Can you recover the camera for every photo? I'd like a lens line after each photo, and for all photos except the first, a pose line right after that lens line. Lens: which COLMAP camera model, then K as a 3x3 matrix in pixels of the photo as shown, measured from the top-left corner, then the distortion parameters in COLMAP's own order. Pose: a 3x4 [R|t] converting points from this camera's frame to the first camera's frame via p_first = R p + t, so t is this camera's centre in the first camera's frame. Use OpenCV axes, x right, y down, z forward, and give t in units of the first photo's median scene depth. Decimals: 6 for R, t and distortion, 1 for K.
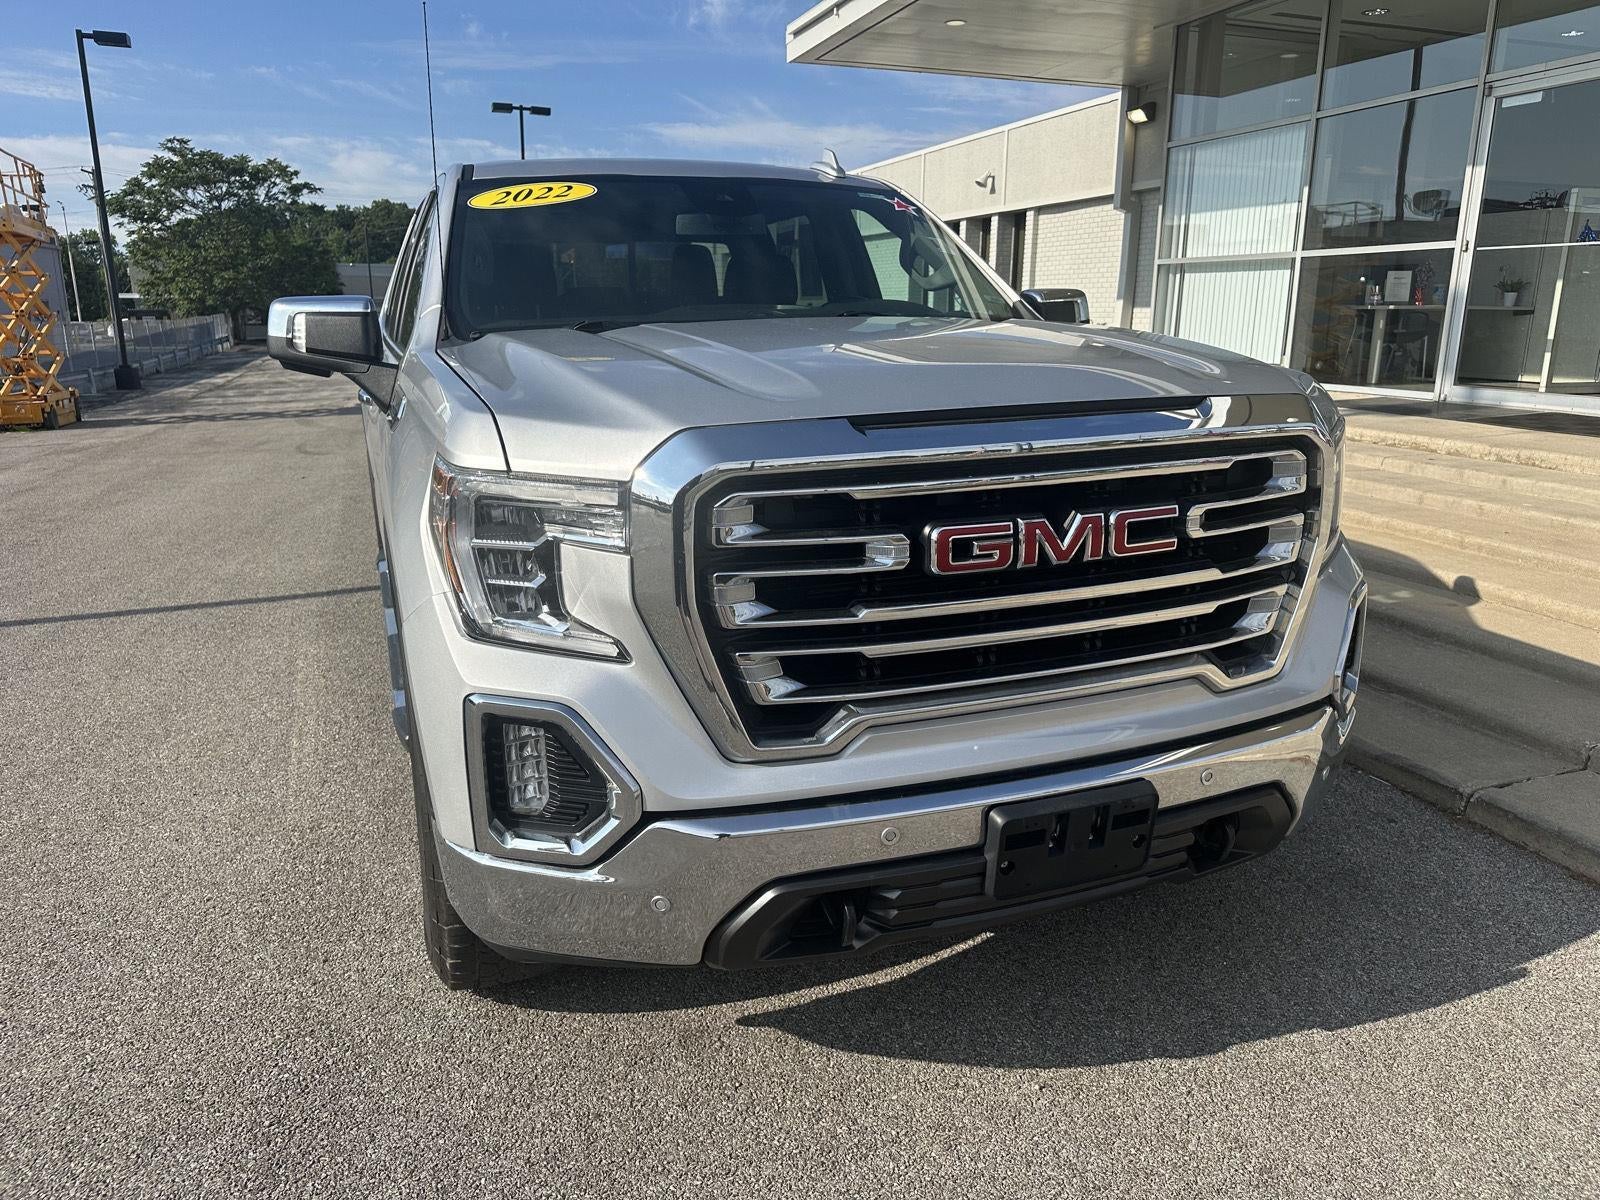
lens RADIAL K [[1127.0, 0, 804.2], [0, 1127.0, 608.3], [0, 0, 1]] dist [0.024654, -0.032431]
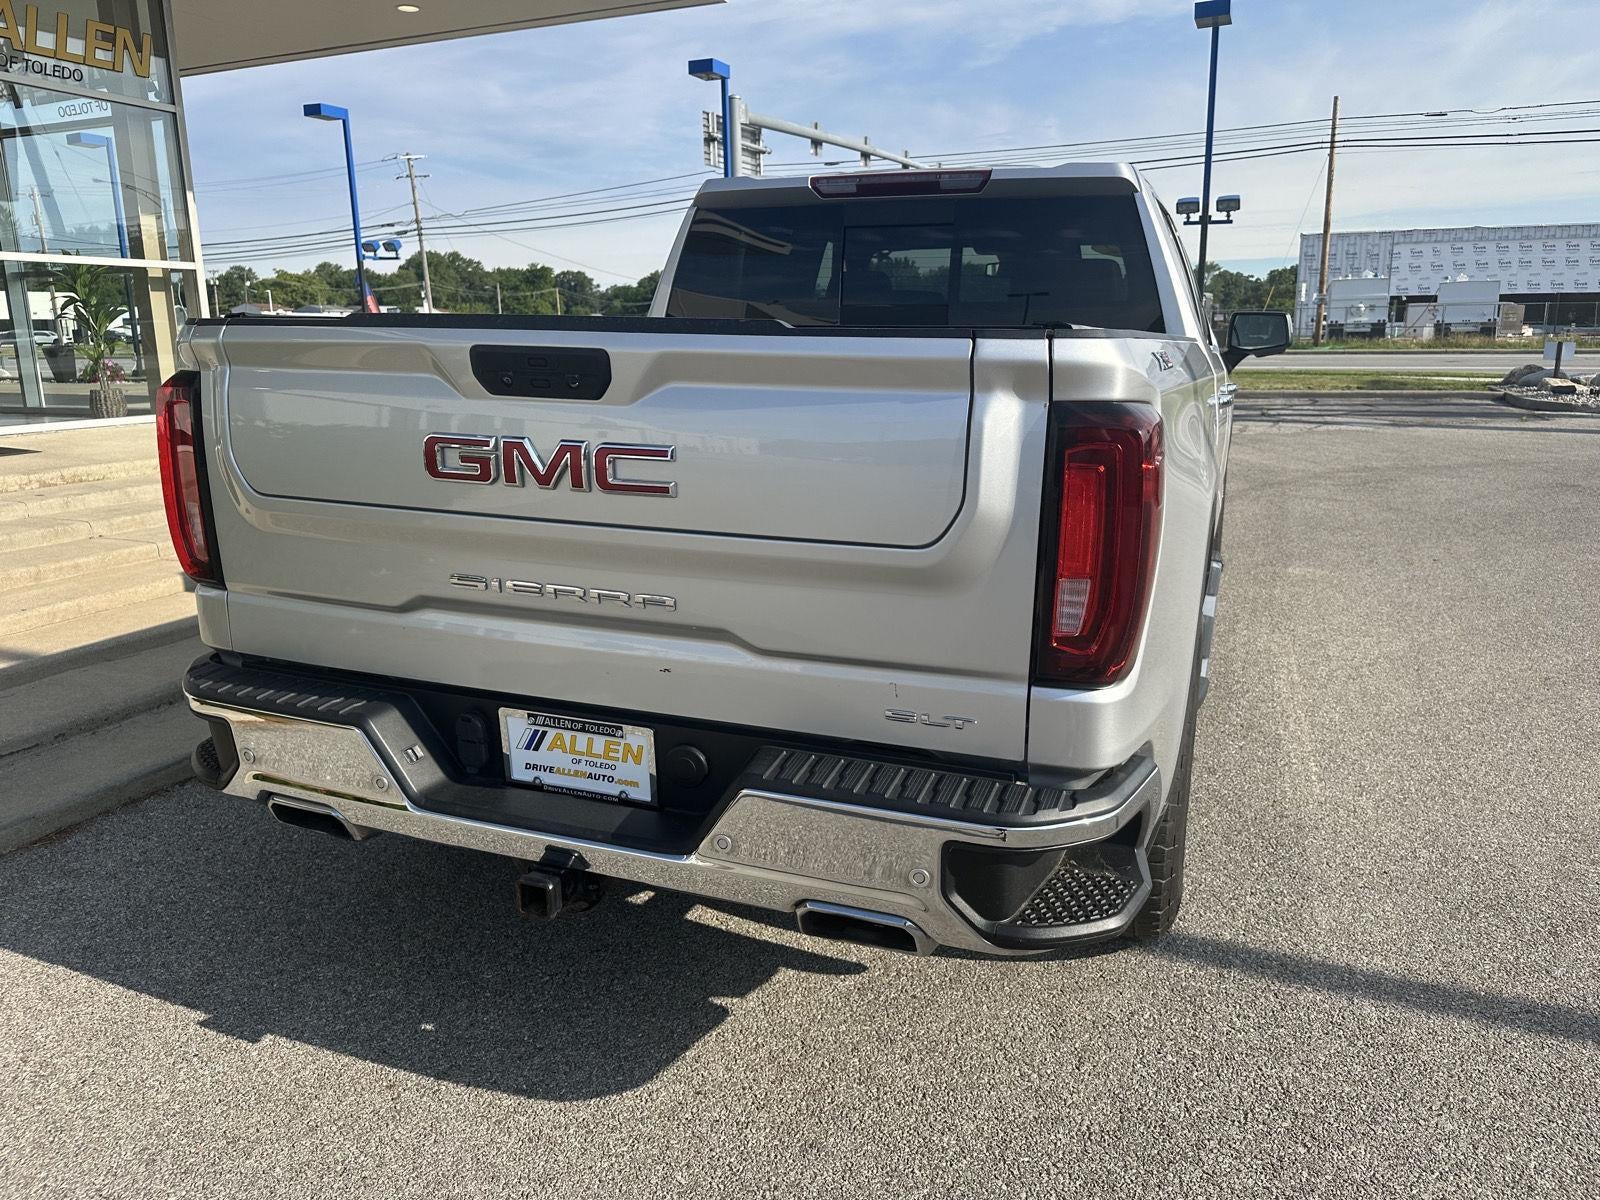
lens RADIAL K [[1127.0, 0, 809.0], [0, 1127.0, 596.6], [0, 0, 1]] dist [0.024654, -0.032431]
pose [[-0.739832, -0.153197, 0.655118, -1.029611], [0.177538, 0.894762, 0.409733, -0.662622], [-0.648944, 0.419442, -0.634776, 2.518176]]
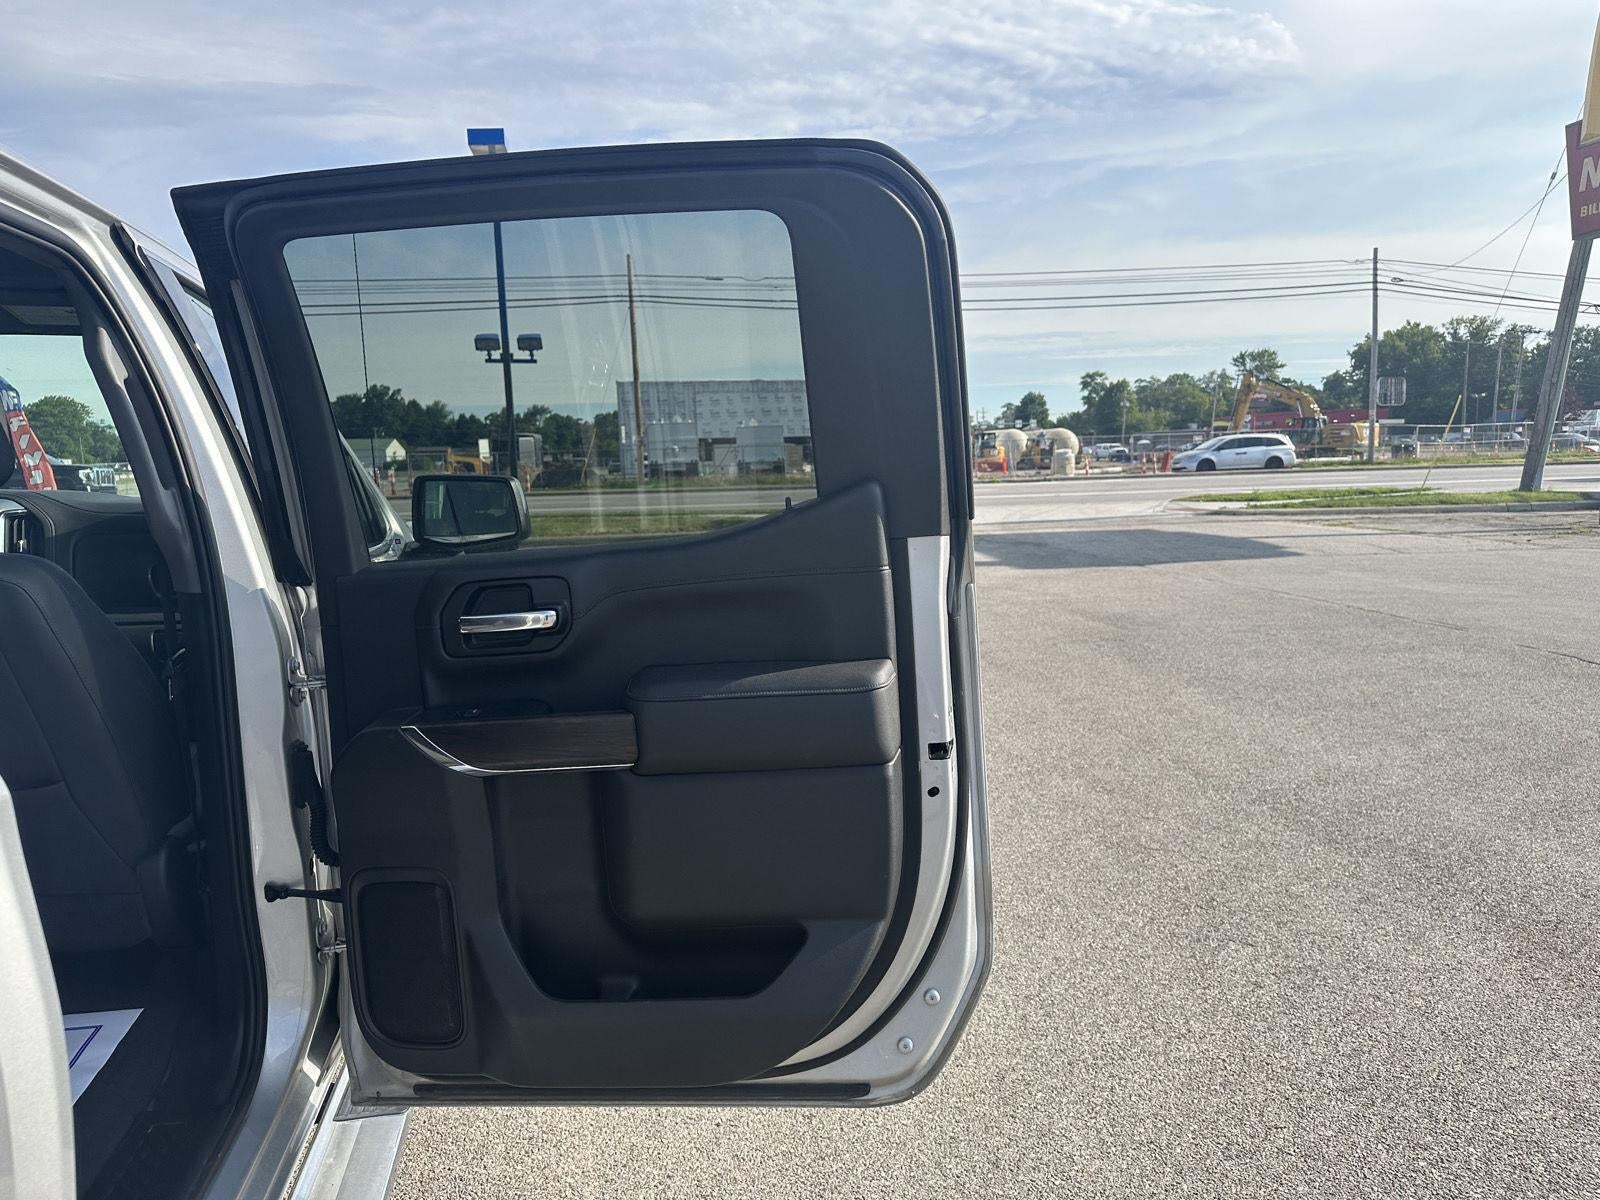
lens RADIAL K [[1127.0, 0, 809.8], [0, 1127.0, 607.4], [0, 0, 1]] dist [0.024654, -0.032431]
pose [[-0.983665, -0.010103, 0.179723, -0.799694], [0.059243, 0.924632, 0.376227, -0.464757], [-0.169979, 0.380729, -0.908930, 1.683233]]
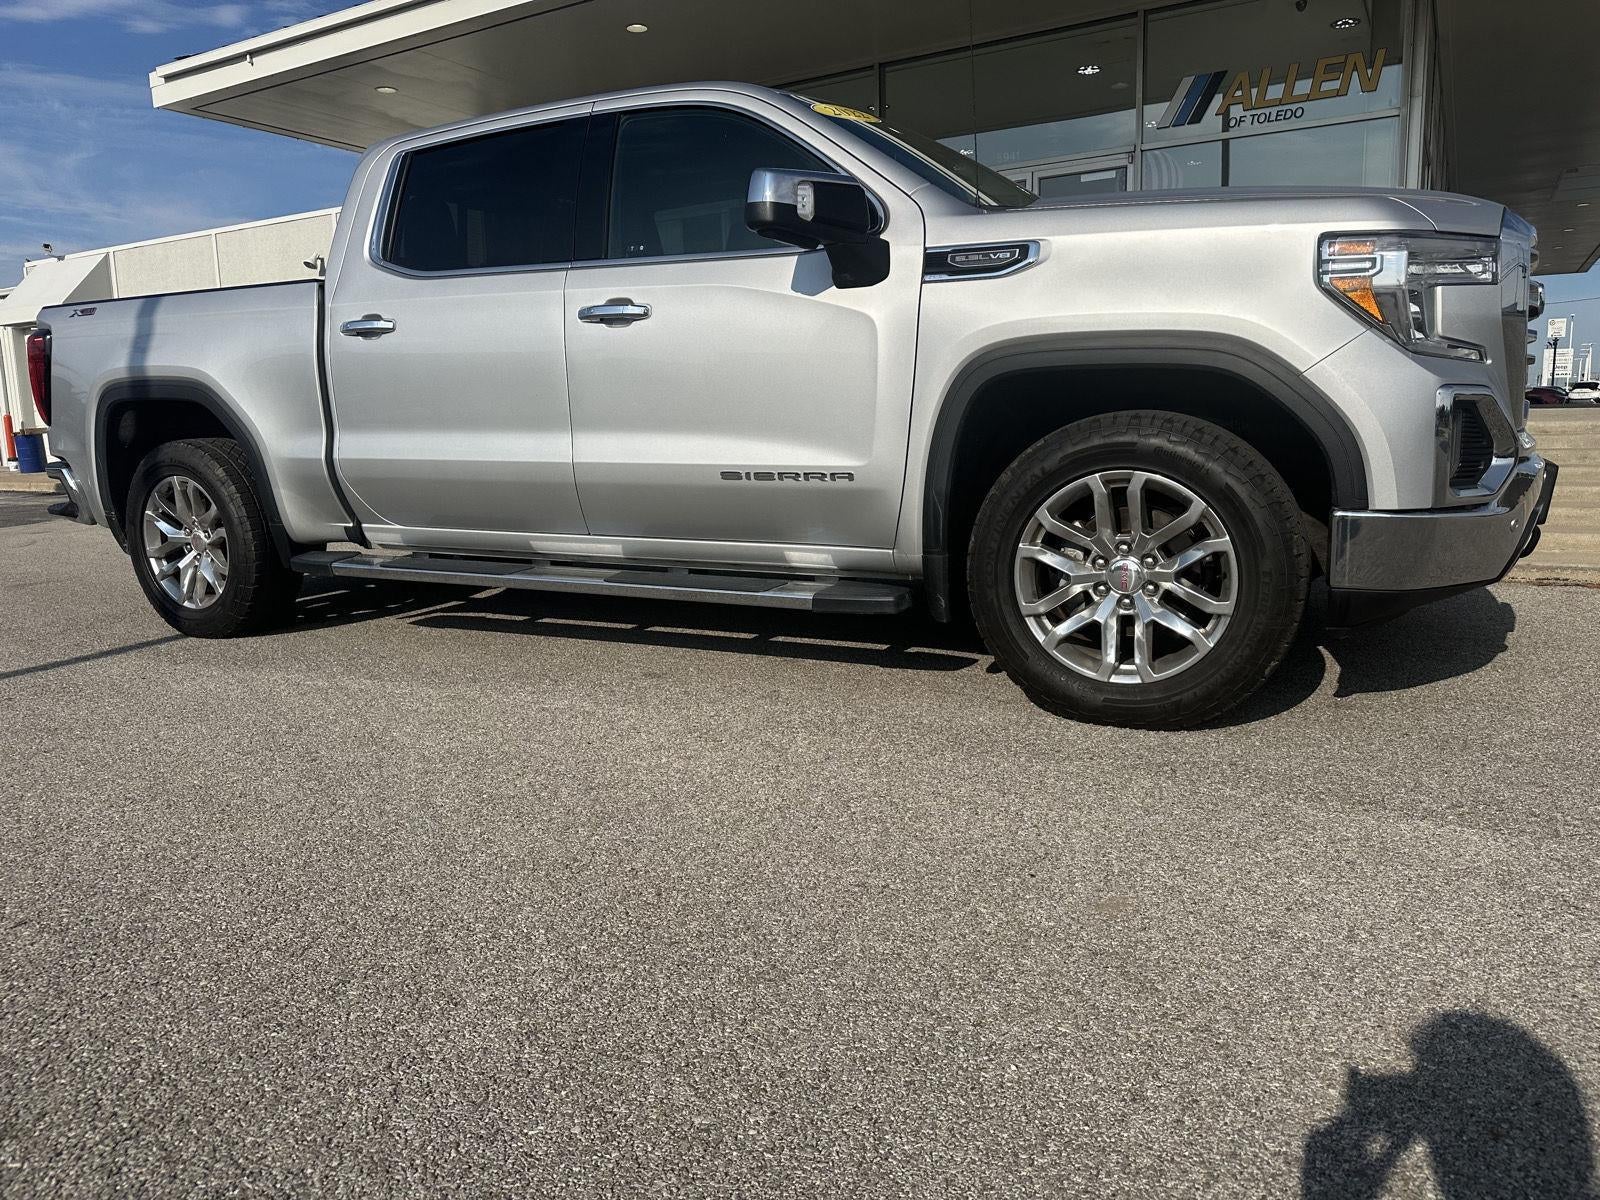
lens RADIAL K [[1127.0, 0, 792.9], [0, 1127.0, 603.3], [0, 0, 1]] dist [0.024654, -0.032431]
pose [[0.762866, -0.128061, 0.633747, -1.030780], [0.195440, 0.980009, -0.037229, 0.132116], [-0.616311, 0.152260, 0.772644, 0.253502]]
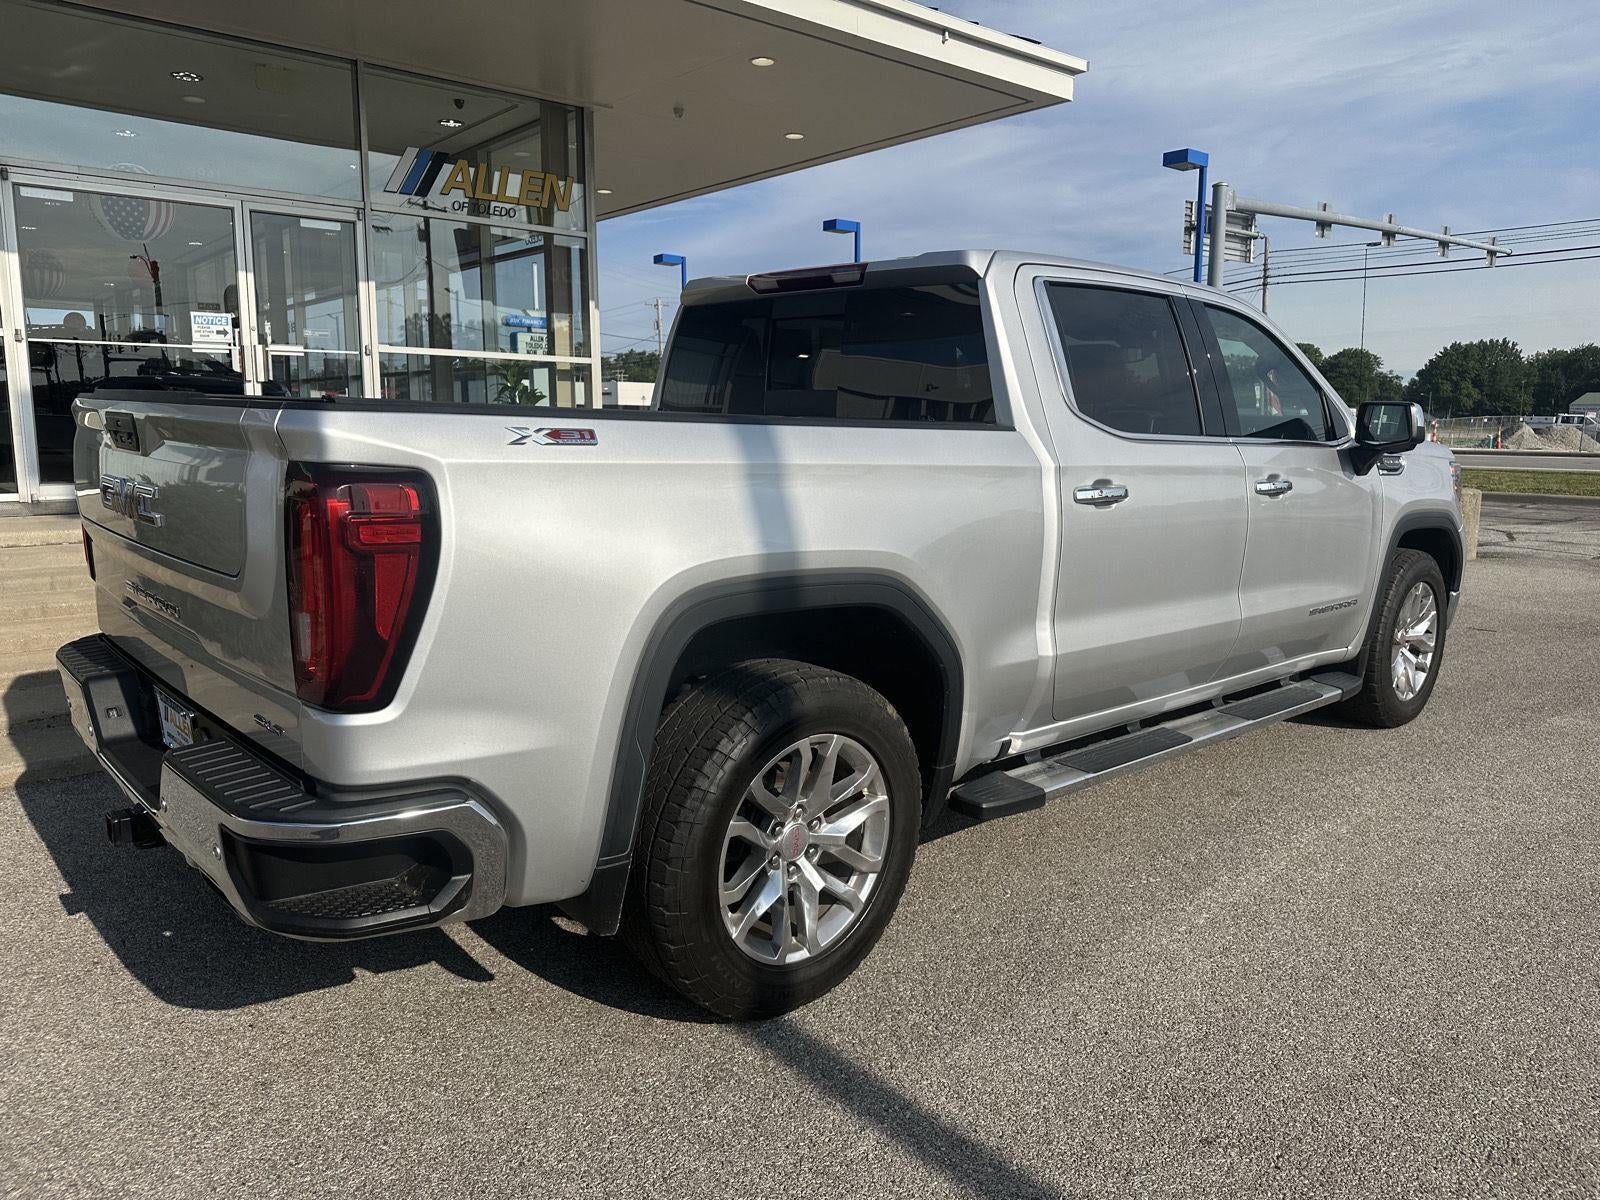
lens RADIAL K [[1127.0, 0, 808.7], [0, 1127.0, 603.6], [0, 0, 1]] dist [0.024654, -0.032431]
pose [[-0.362304, -0.157339, 0.918684, -1.433225], [0.229931, 0.940099, 0.251686, -0.531584], [-0.903254, 0.302421, -0.304424, 2.047953]]
